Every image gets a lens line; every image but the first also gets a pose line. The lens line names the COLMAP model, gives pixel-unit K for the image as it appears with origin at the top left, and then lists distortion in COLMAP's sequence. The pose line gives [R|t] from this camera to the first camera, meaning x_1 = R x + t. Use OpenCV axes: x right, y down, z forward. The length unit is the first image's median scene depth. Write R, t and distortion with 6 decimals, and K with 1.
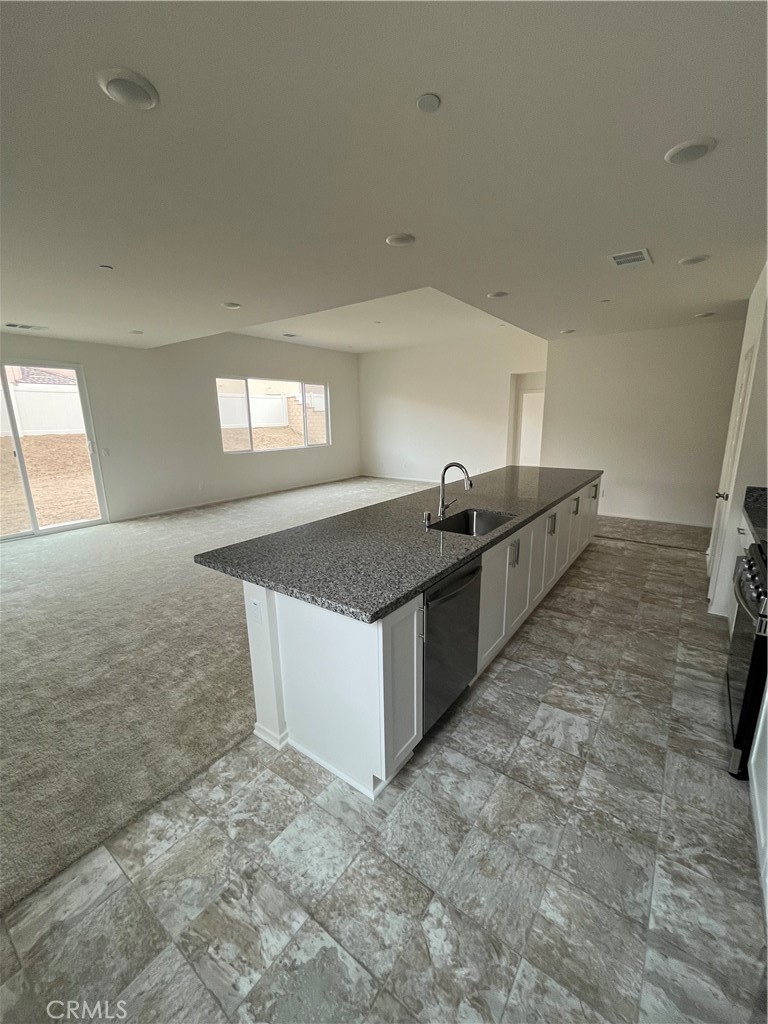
lens RADIAL K [[416.7, 0, 387.6], [0, 416.7, 514.3], [0, 0, 1]] dist [-0.002409, -0.000509]
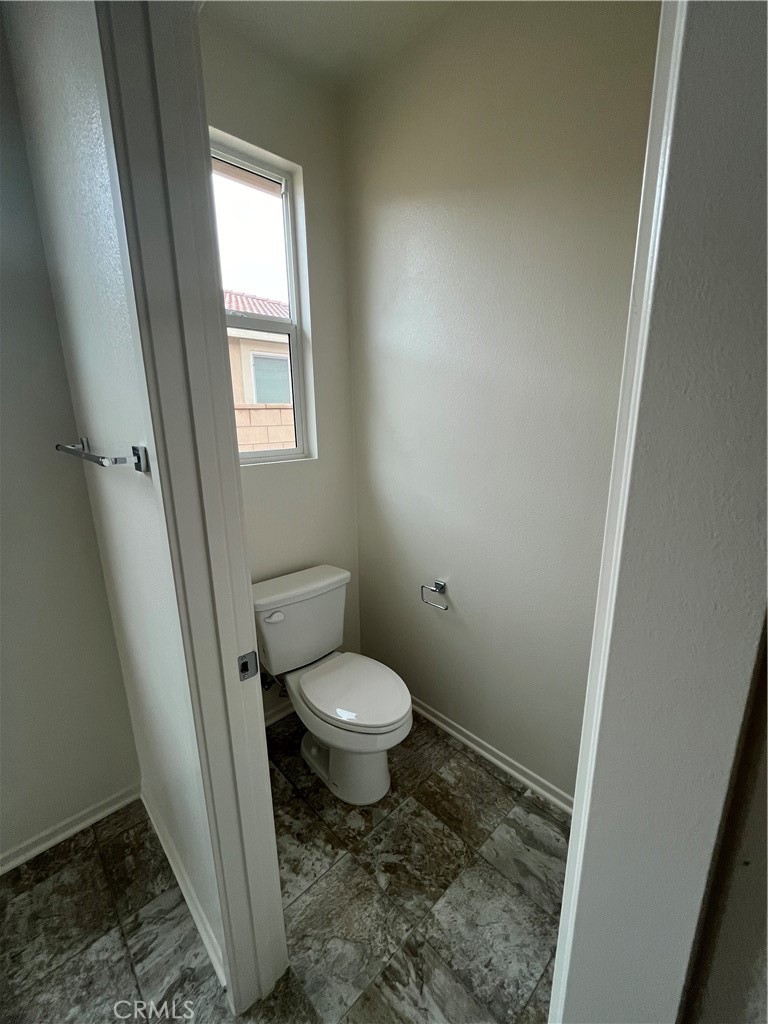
lens RADIAL K [[416.7, 0, 387.9], [0, 416.7, 512.5], [0, 0, 1]] dist [-0.002409, -0.000509]
pose [[0.984758, 0.037480, -0.169845, -0.246316], [-0.037056, 0.999297, 0.005669, 0.059244], [0.169938, 0.000711, 0.985455, 0.214501]]
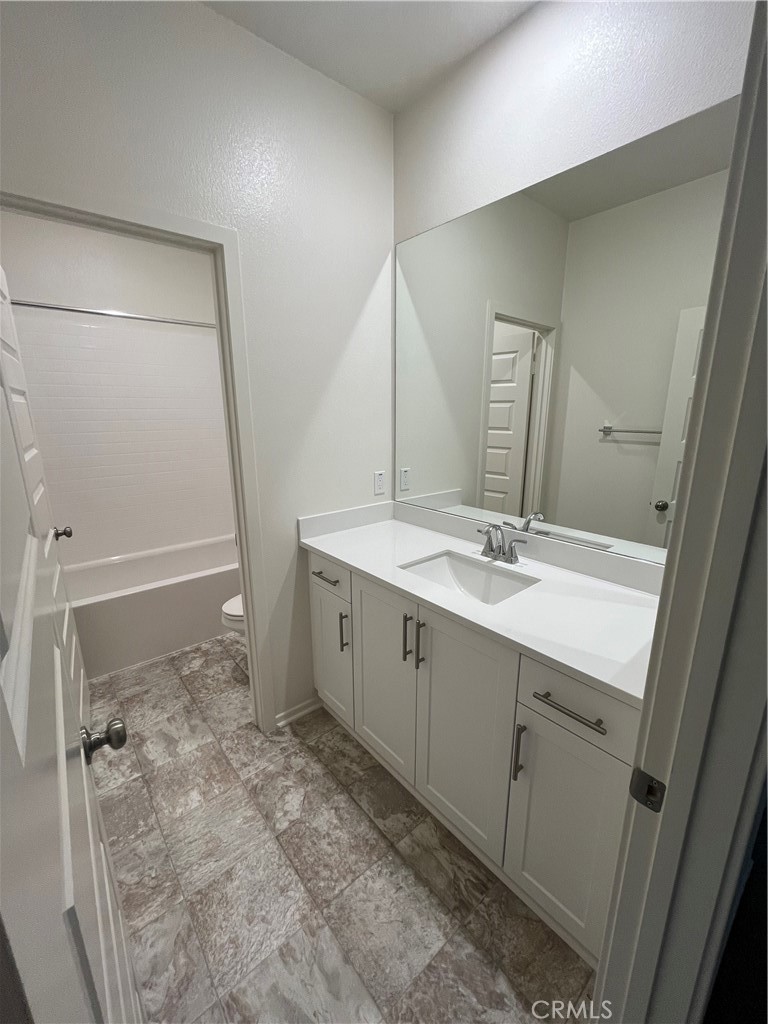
lens RADIAL K [[416.7, 0, 387.4], [0, 416.7, 516.2], [0, 0, 1]] dist [-0.002409, -0.000509]
pose [[-0.973401, -0.043228, 0.224993, -0.299033], [0.065423, 0.888704, 0.453789, -0.208883], [-0.219568, 0.456438, -0.862238, 1.234984]]
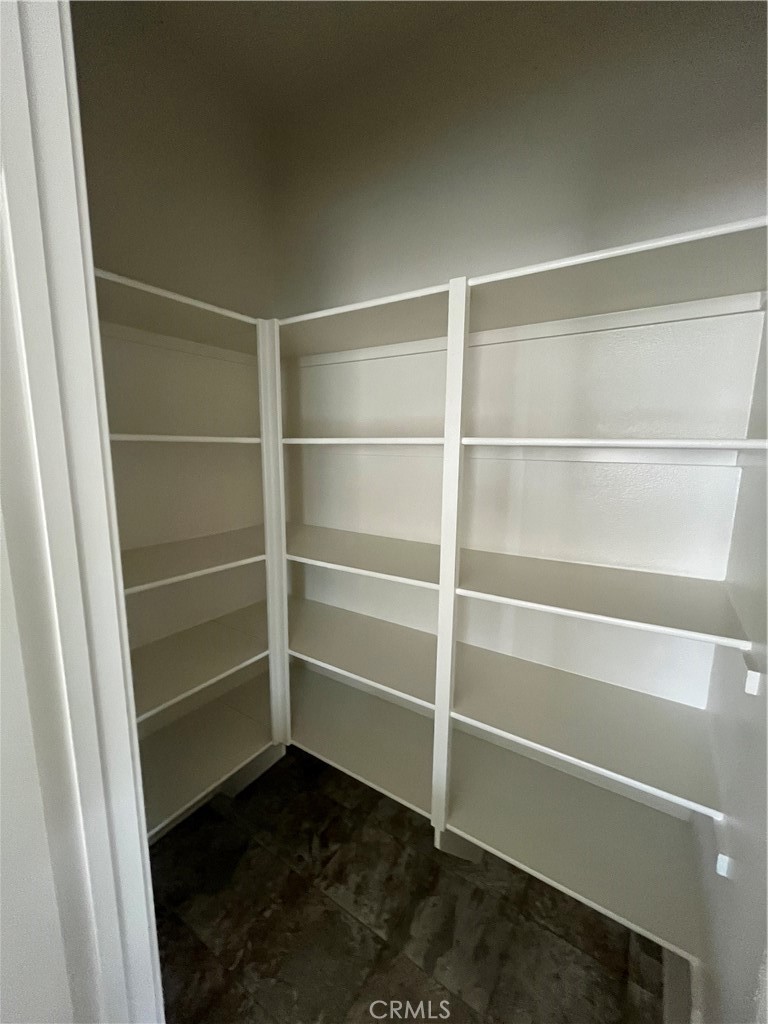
lens RADIAL K [[416.7, 0, 386.3], [0, 416.7, 513.6], [0, 0, 1]] dist [-0.002409, -0.000509]
pose [[-0.052867, -0.148070, 0.987563, -0.687740], [0.217564, 0.963482, 0.156106, -0.145392], [-0.974613, 0.223111, -0.018722, 1.033629]]
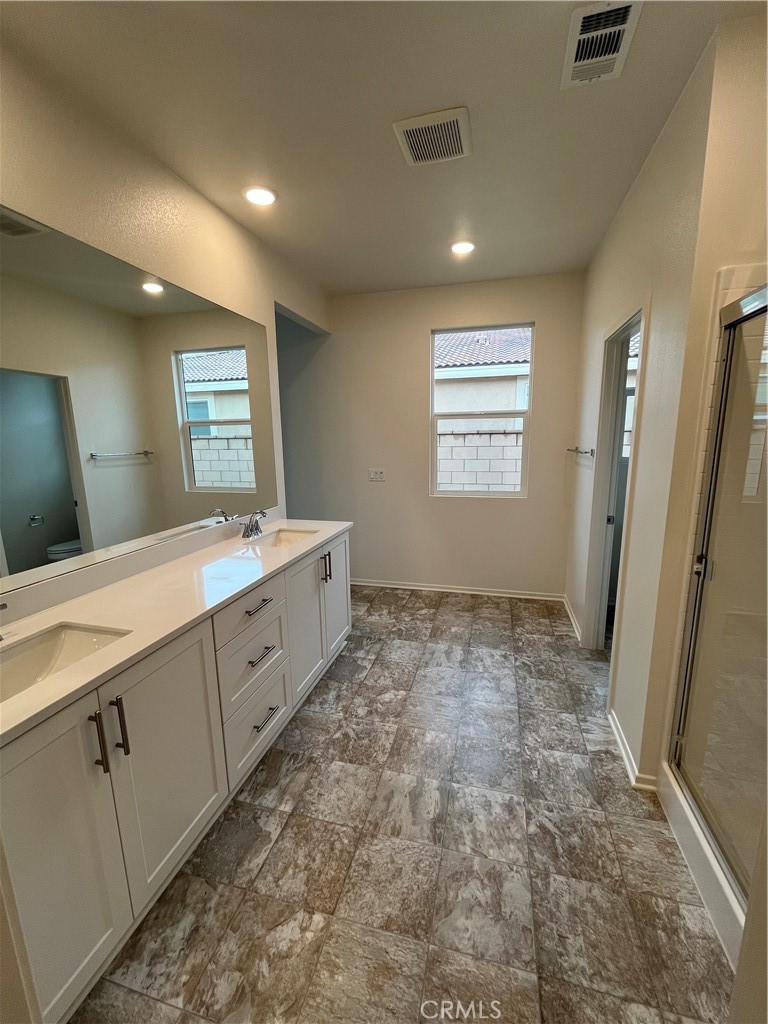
lens RADIAL K [[416.7, 0, 388.0], [0, 416.7, 519.2], [0, 0, 1]] dist [-0.002409, -0.000509]
pose [[0.370899, 0.186885, -0.909675, 0.692674], [-0.204688, 0.971904, 0.116213, -0.051393], [0.905835, 0.143096, 0.398731, 0.524517]]
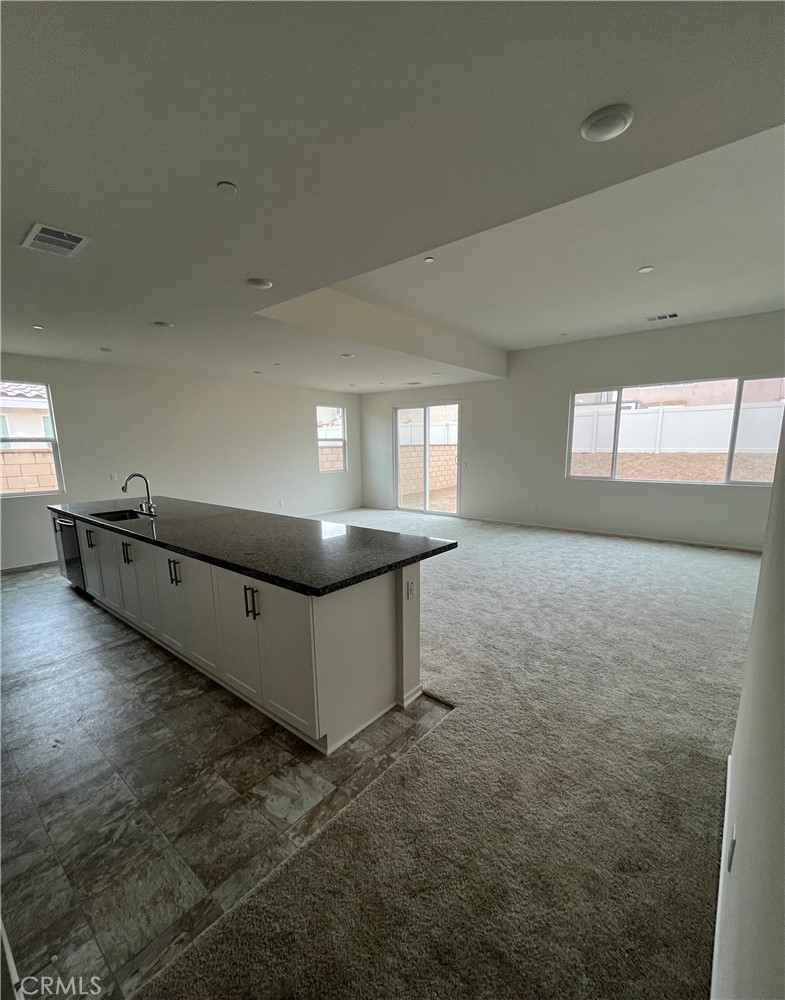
lens RADIAL K [[428.2, 0, 396.8], [0, 428.2, 505.0], [0, 0, 1]] dist [-0.000864, -0.001230]
pose [[-0.055906, 0.150168, -0.987079, 0.957826], [-0.219877, 0.962502, 0.158882, -0.408884], [0.973924, 0.225919, -0.020791, 1.817084]]
